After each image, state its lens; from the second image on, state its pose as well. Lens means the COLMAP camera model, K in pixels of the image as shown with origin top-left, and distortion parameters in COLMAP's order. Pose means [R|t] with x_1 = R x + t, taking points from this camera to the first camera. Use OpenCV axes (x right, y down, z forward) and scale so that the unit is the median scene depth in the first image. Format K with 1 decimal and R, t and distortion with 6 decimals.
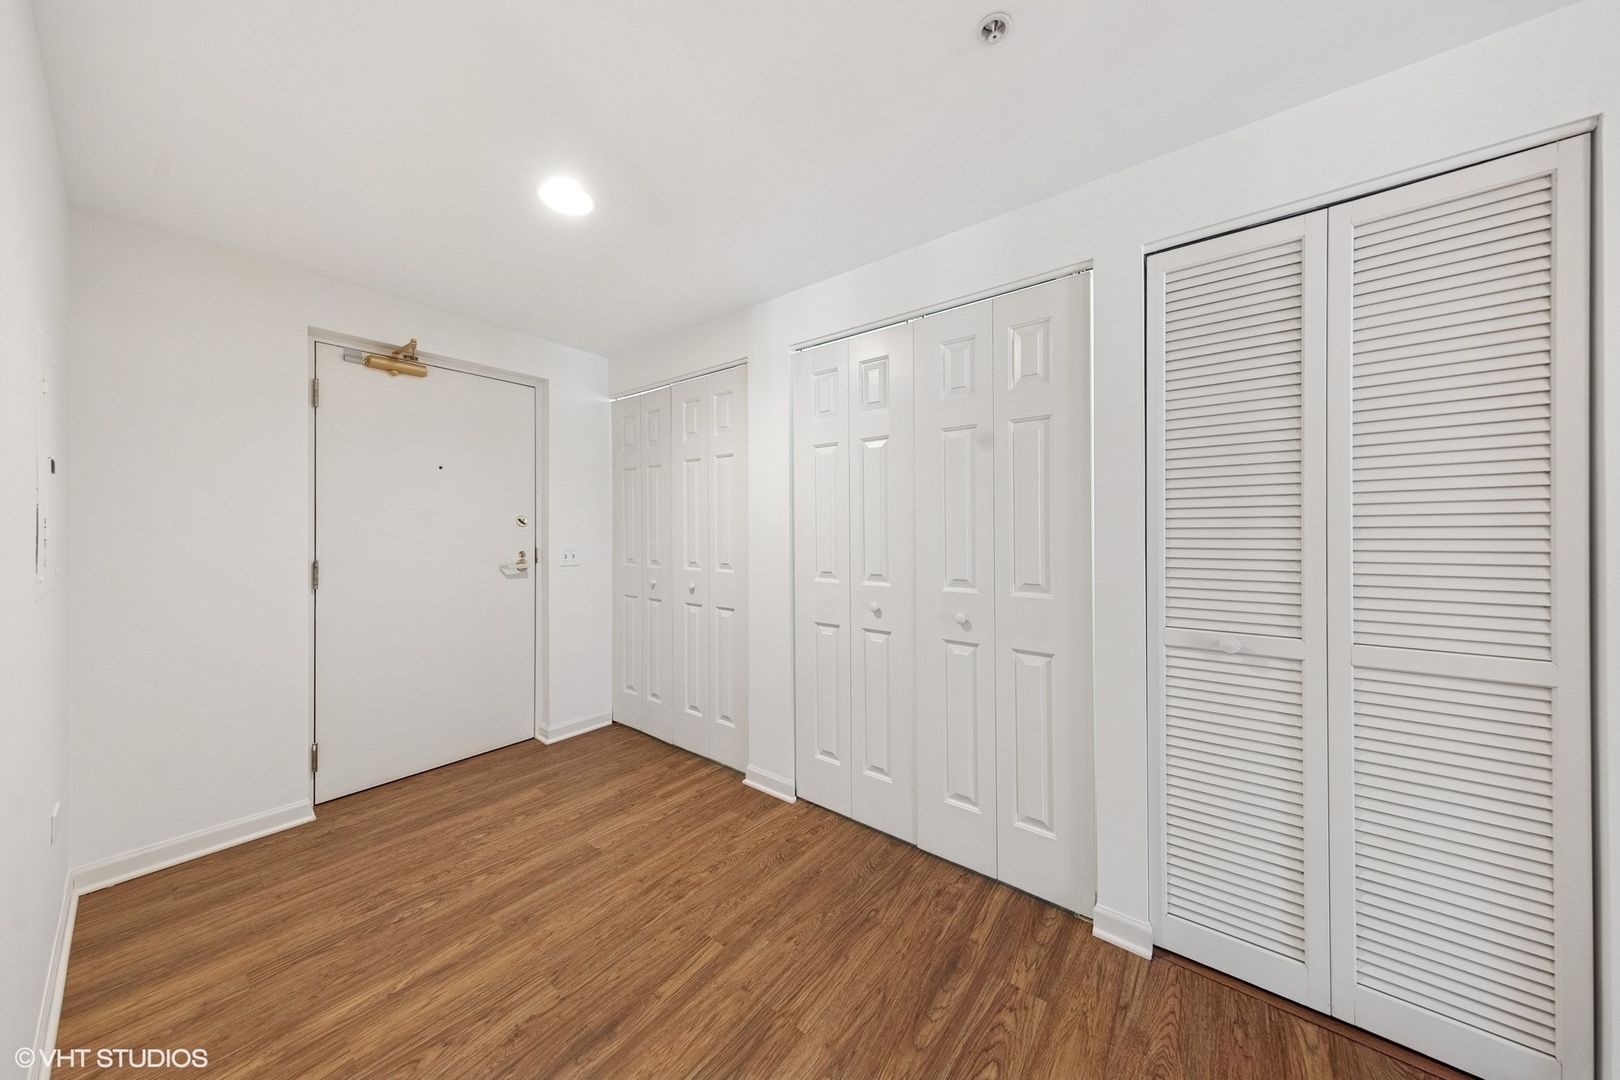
lens RADIAL K [[526.8, 0, 811.2], [0, 526.8, 529.6], [0, 0, 1]] dist [0.004262, -0.000020]
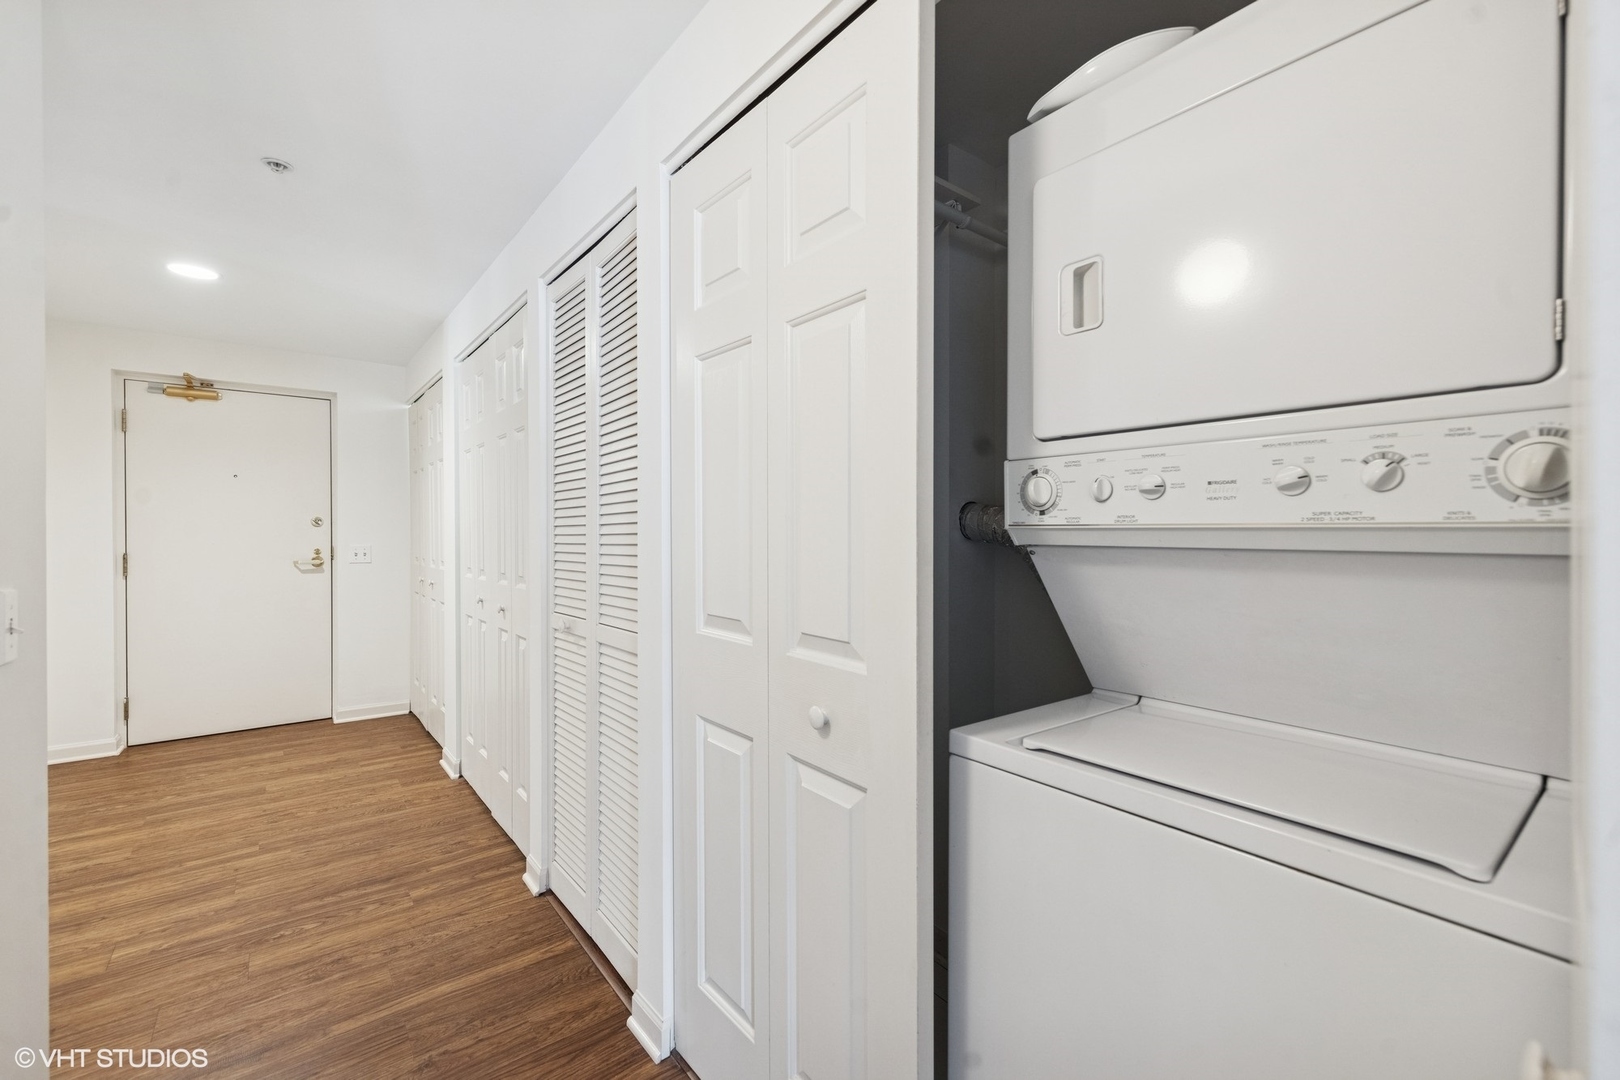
lens RADIAL K [[689.1, 0, 810.0], [0, 689.1, 540.0], [0, 0, 1]] dist [0.002671, 0.000605]
pose [[0.971020, 0.004328, -0.238958, 1.091623], [-0.002312, 0.999959, 0.008716, 0.009475], [0.238986, -0.007911, 0.970991, -0.221781]]
